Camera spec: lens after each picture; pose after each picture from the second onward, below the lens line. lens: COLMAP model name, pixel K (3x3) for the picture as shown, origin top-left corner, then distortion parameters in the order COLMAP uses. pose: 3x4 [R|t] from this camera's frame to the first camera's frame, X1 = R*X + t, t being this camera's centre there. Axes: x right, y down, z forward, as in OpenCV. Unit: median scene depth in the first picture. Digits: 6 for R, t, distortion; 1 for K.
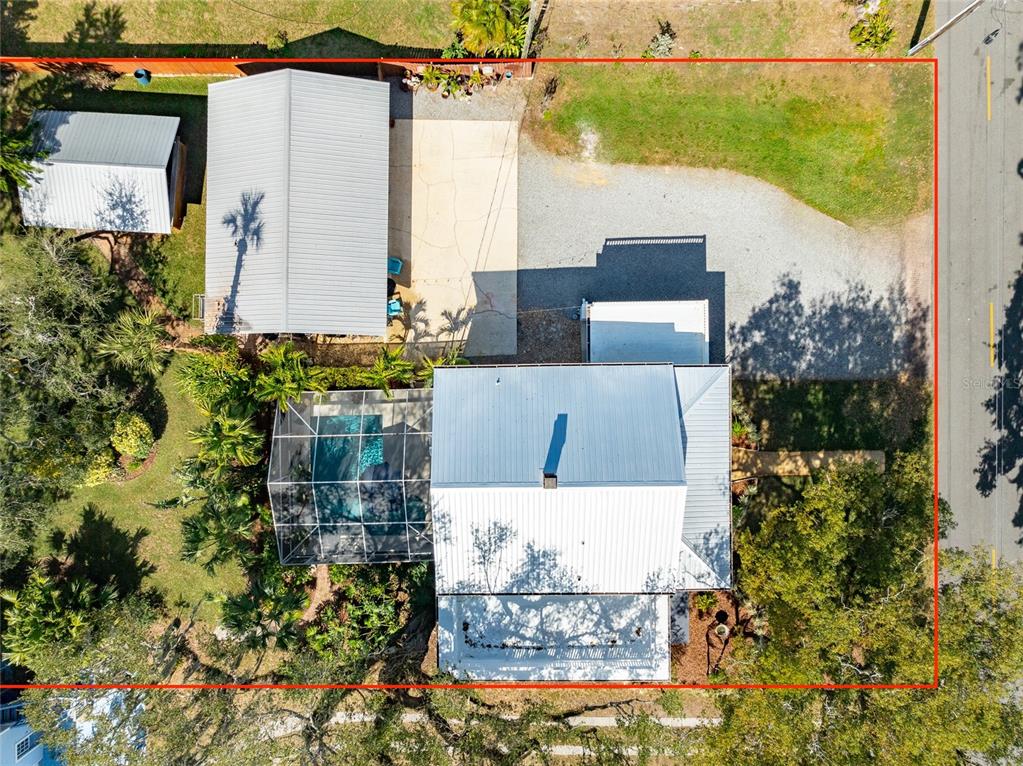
lens RADIAL K [[756.5, 0, 487.6], [0, 756.5, 387.8], [0, 0, 1]] dist [-0.028846, 0.003118]
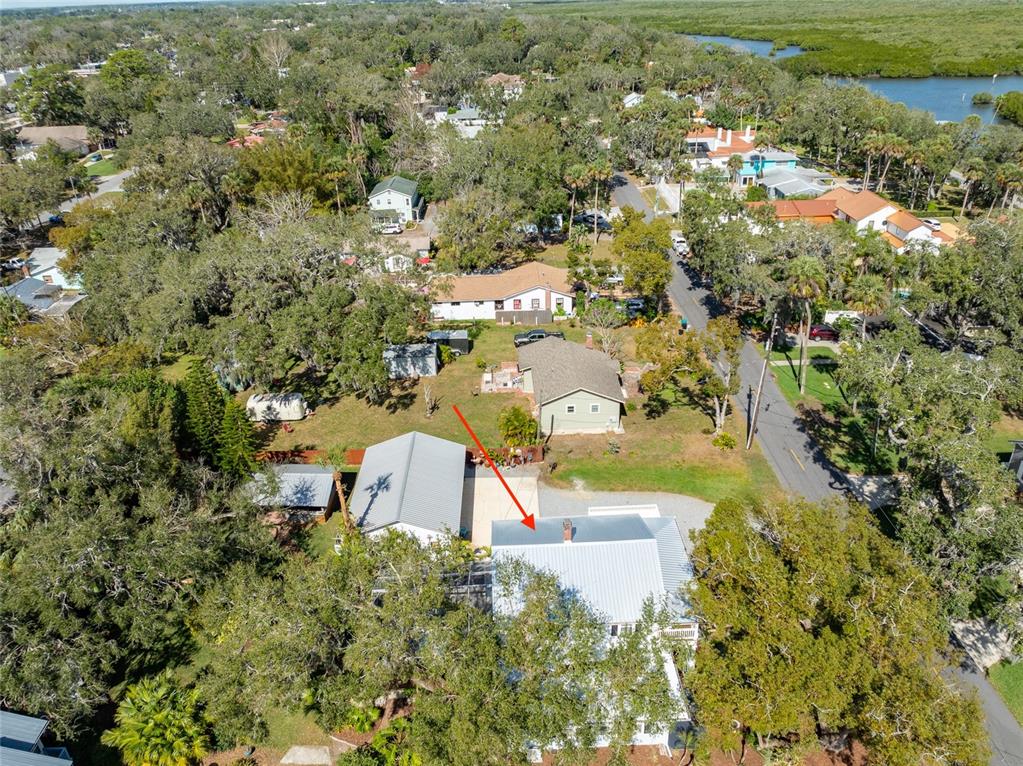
lens RADIAL K [[745.3, 0, 515.8], [0, 745.3, 354.9], [0, 0, 1]] dist [-0.044818, 0.031586]
pose [[0.999742, 0.003266, 0.022469, -0.047756], [0.018664, 0.445332, -0.895171, 1.064594], [-0.012930, 0.895360, 0.445156, -0.012571]]
